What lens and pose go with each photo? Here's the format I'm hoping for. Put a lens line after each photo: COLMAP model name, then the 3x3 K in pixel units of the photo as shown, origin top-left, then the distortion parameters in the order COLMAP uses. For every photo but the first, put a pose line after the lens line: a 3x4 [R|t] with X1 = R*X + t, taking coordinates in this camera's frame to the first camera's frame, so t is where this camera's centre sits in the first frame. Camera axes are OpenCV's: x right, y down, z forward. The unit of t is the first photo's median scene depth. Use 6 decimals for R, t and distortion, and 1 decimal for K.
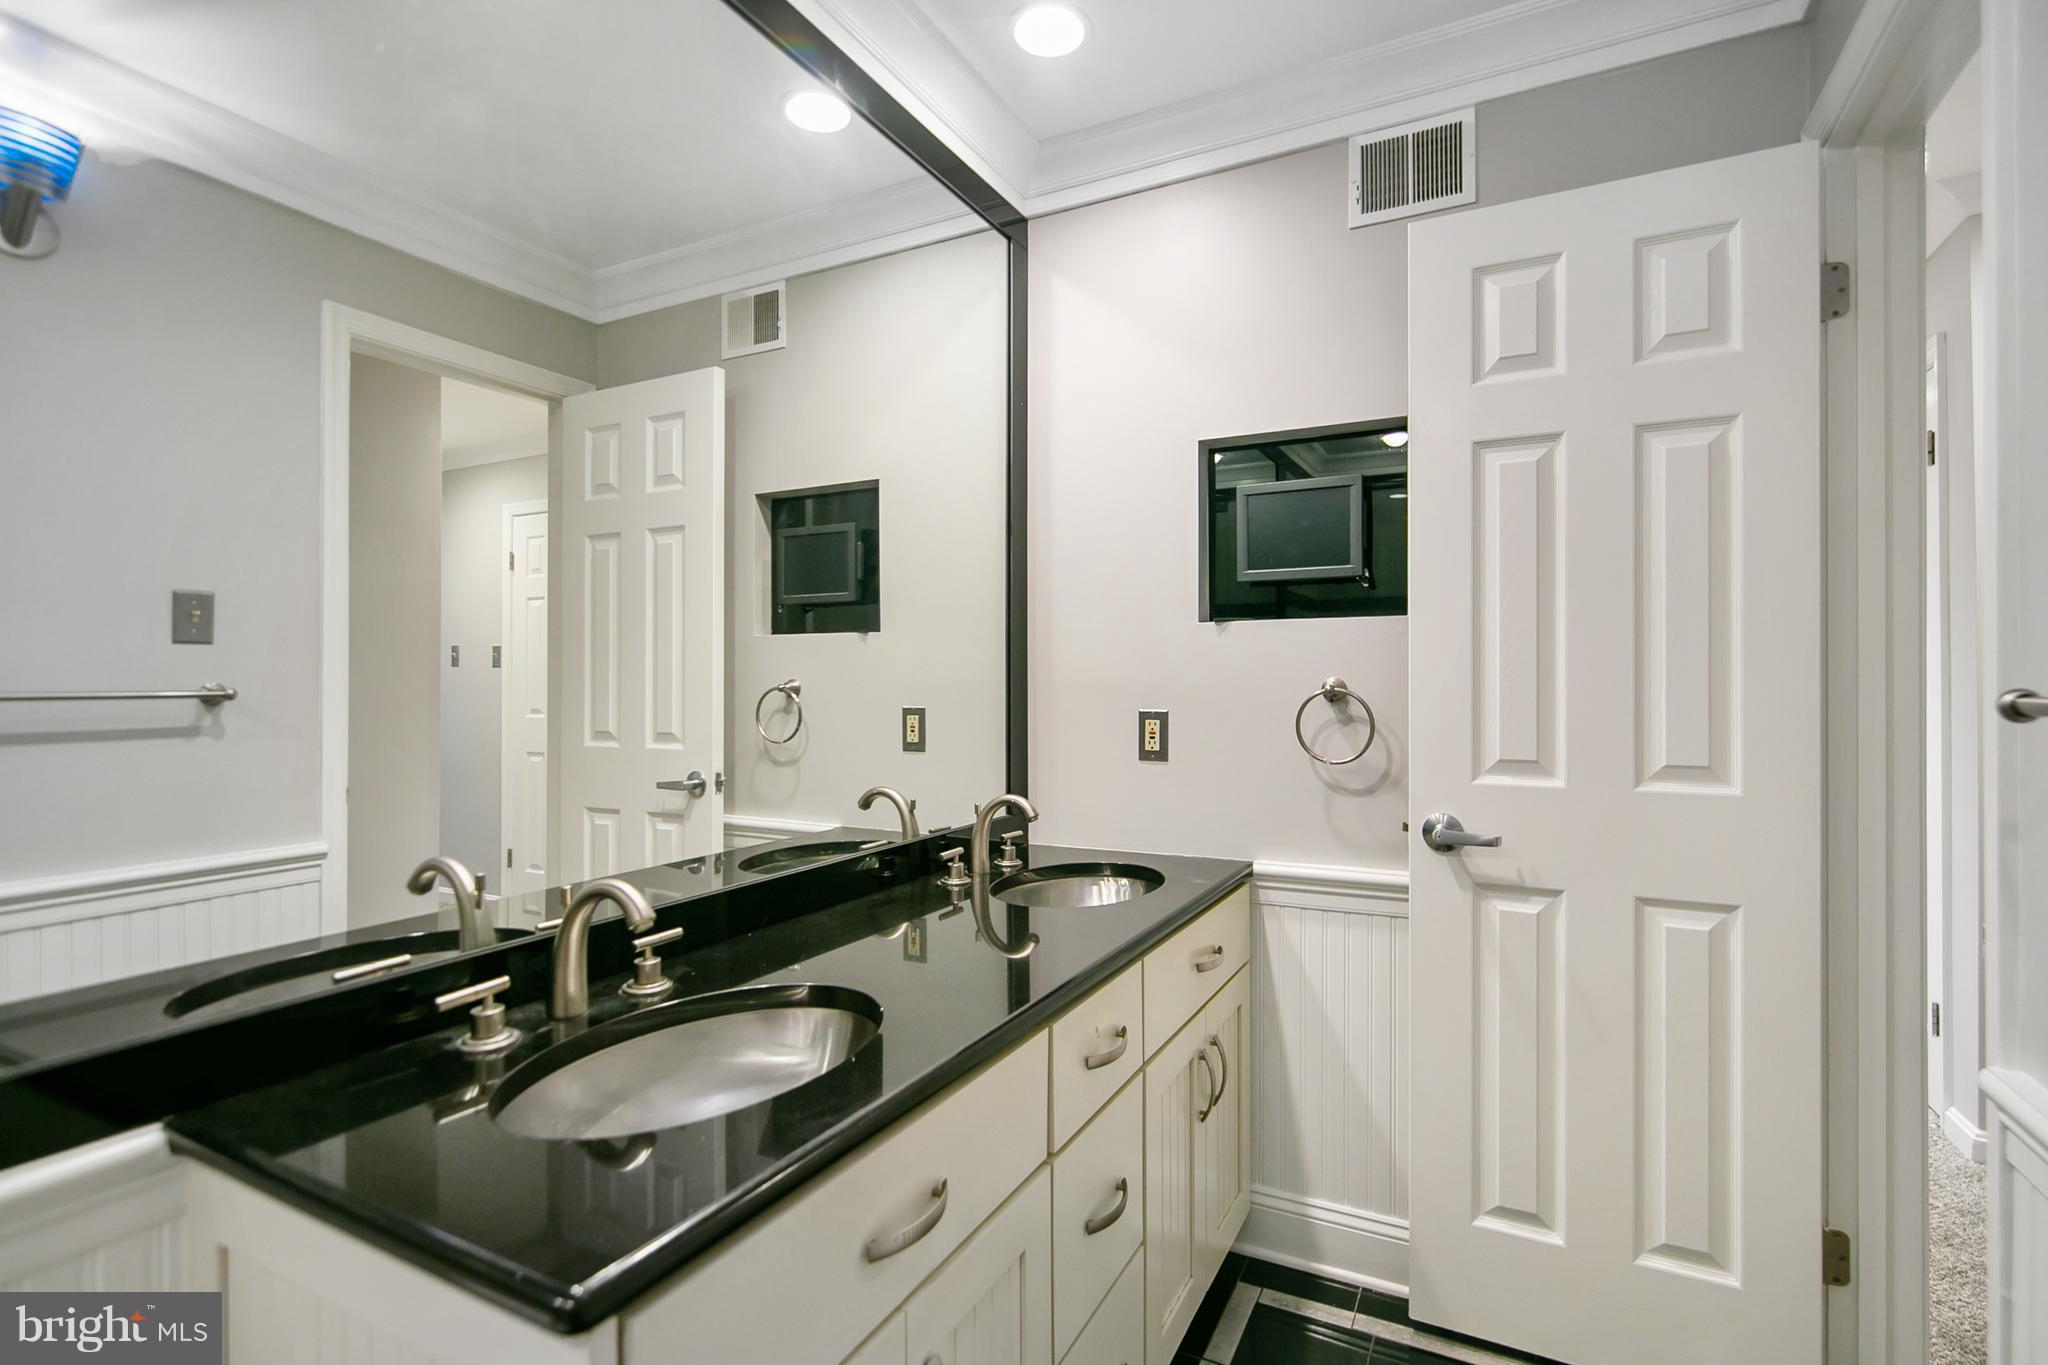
lens RADIAL K [[946.4, 0, 1019.5], [0, 946.4, 690.0], [0, 0, 1]] dist [-0.015540, -0.000028]
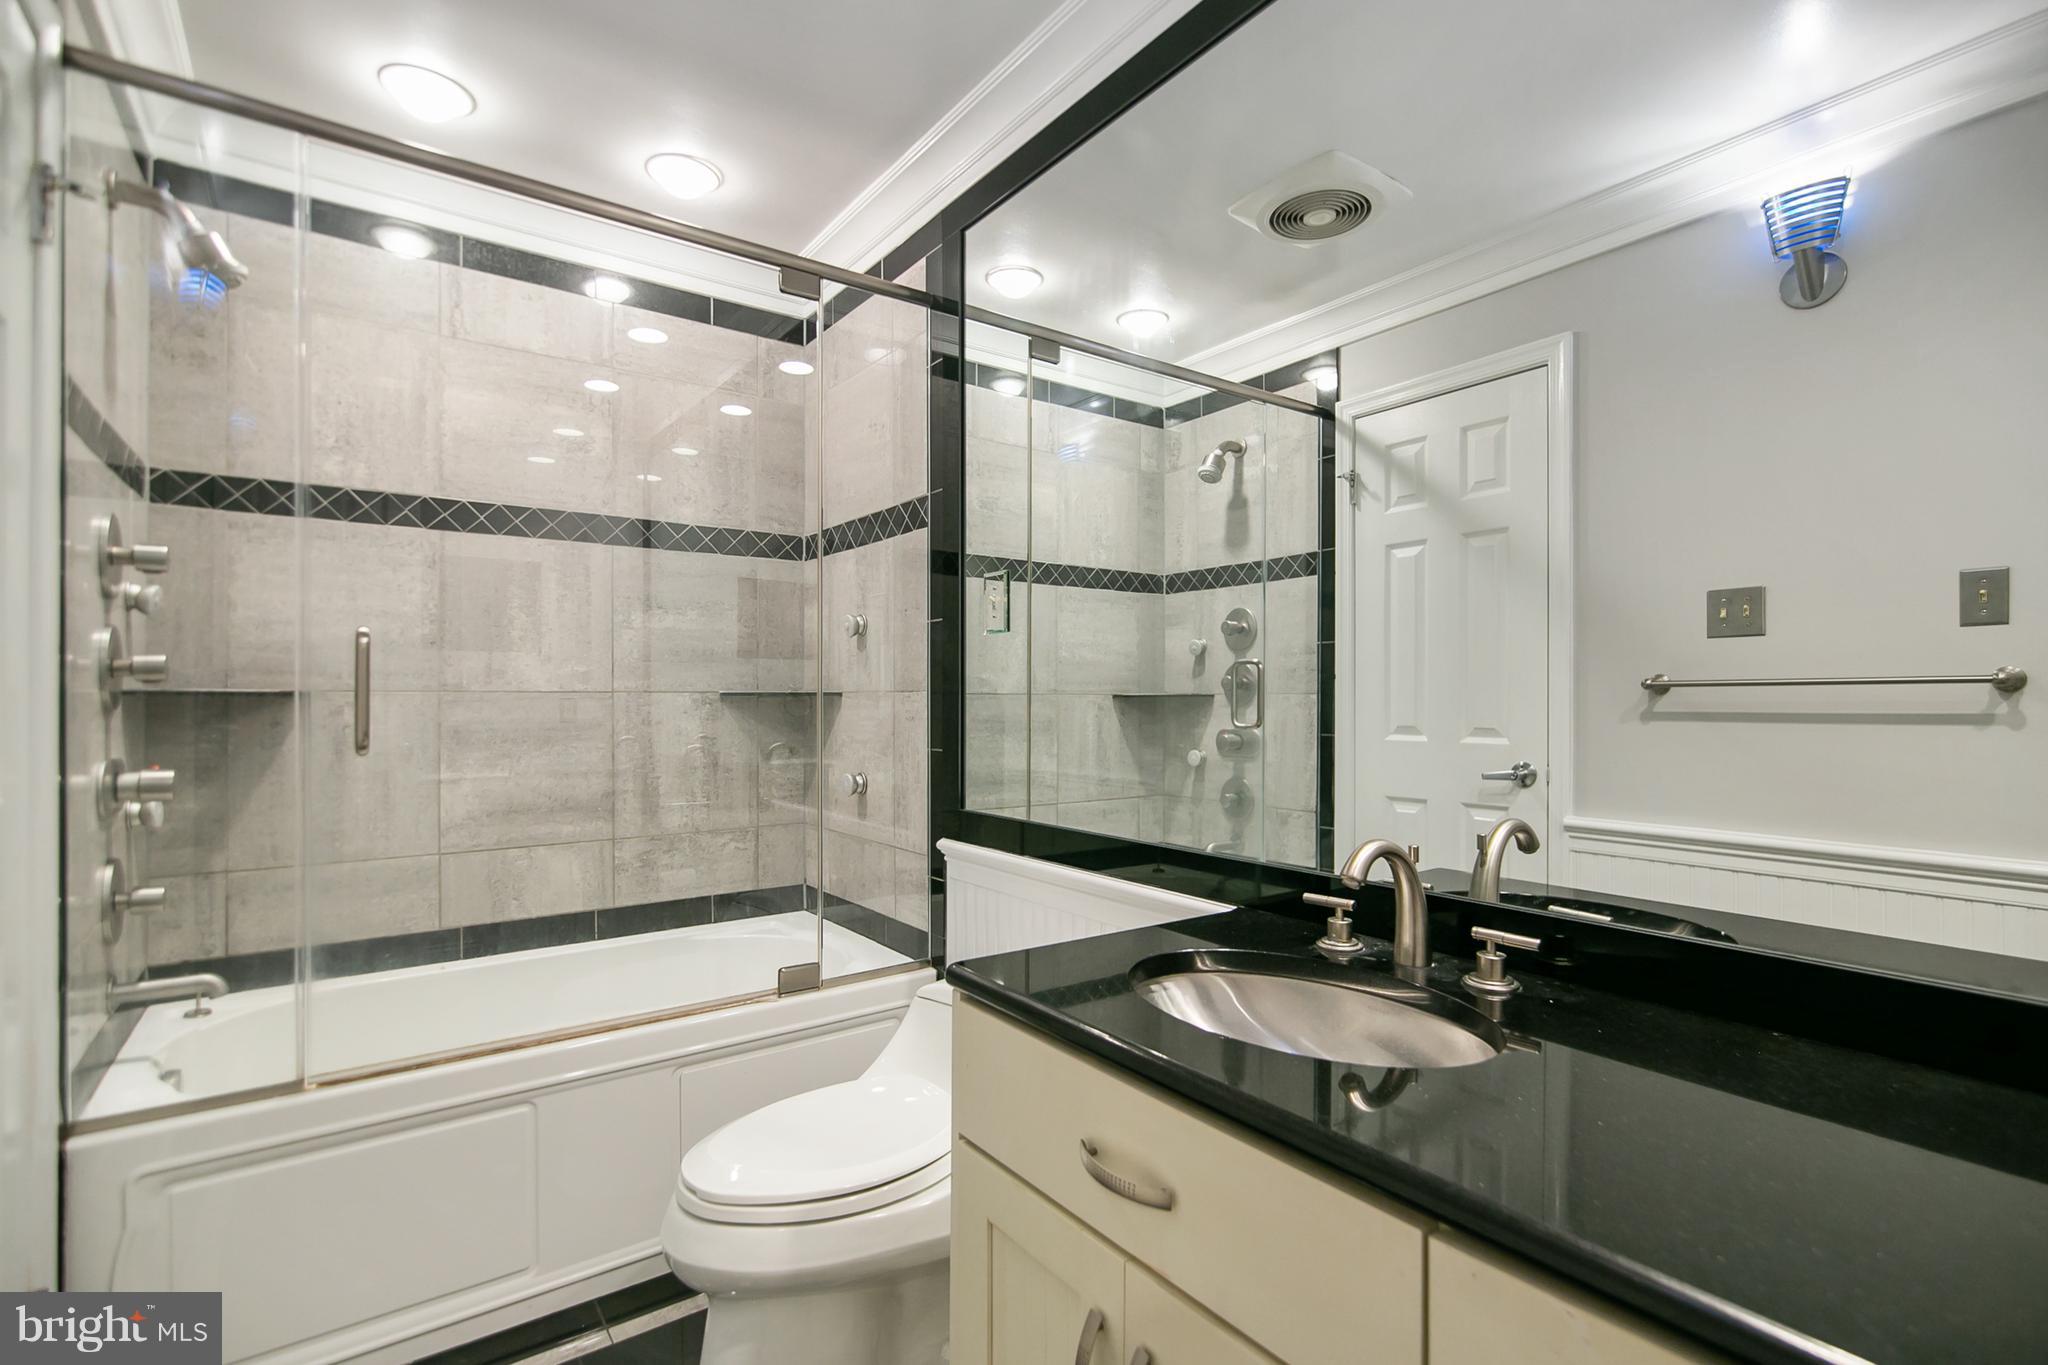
lens RADIAL K [[946.4, 0, 1022.3], [0, 946.4, 689.8], [0, 0, 1]] dist [-0.015540, -0.000028]
pose [[-0.457203, -0.000605, -0.889362, 0.377482], [0.008418, 0.999952, -0.005008, 0.011536], [0.889323, -0.009776, -0.457176, 0.571400]]
